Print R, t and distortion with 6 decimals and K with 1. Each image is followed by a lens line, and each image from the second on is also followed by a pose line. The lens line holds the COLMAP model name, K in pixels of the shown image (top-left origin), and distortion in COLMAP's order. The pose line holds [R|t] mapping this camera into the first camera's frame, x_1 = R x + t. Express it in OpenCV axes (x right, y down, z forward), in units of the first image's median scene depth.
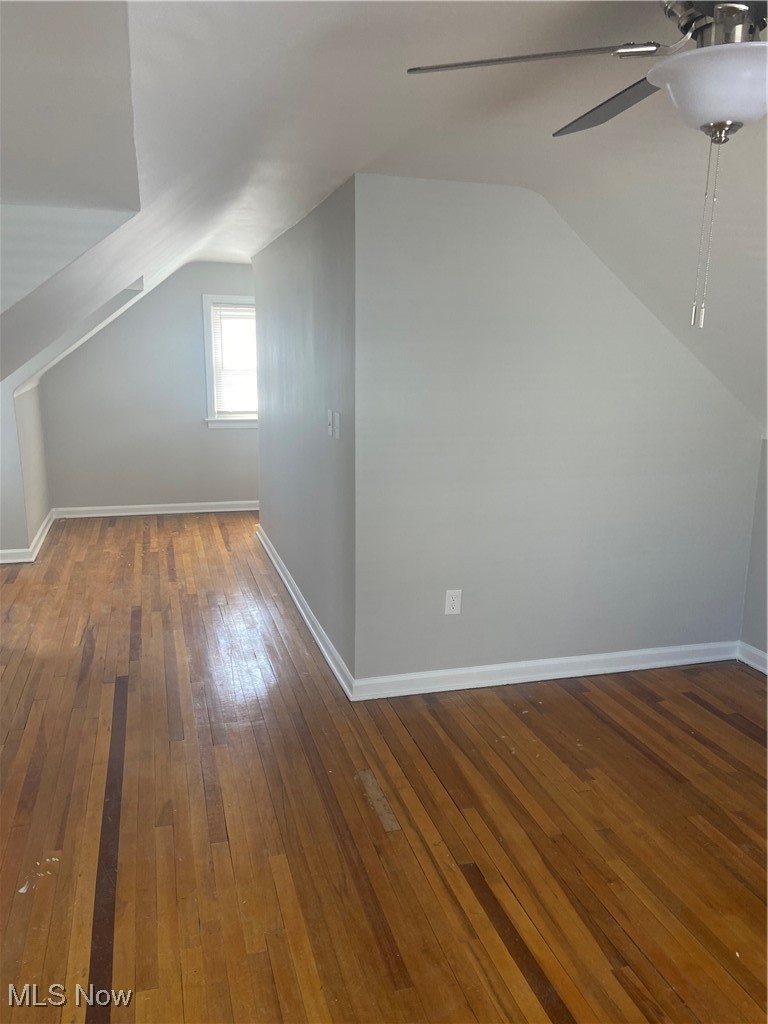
lens RADIAL K [[788.5, 0, 384.0], [0, 788.5, 512.0], [0, 0, 1]] dist [0.000479, 0.000399]
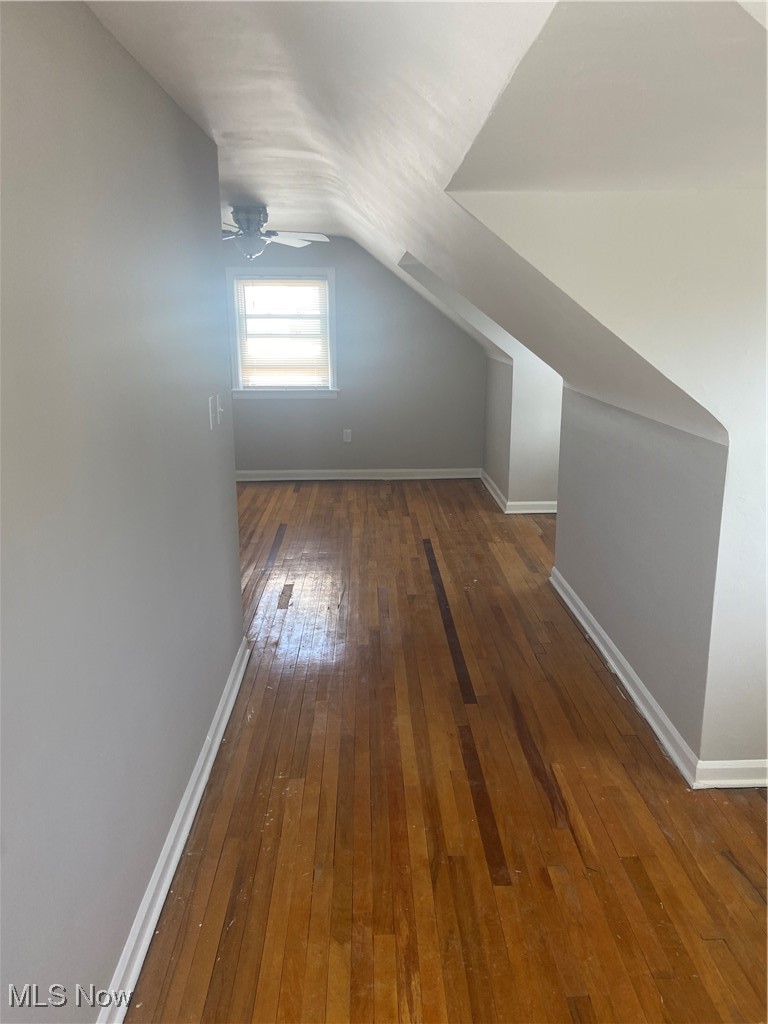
lens RADIAL K [[788.5, 0, 384.0], [0, 788.5, 512.0], [0, 0, 1]] dist [0.000479, 0.000399]
pose [[-0.966222, -0.065052, 0.249365, -0.393718], [0.052066, 0.898390, 0.436102, -0.326618], [-0.252397, 0.434355, -0.864657, 1.498636]]
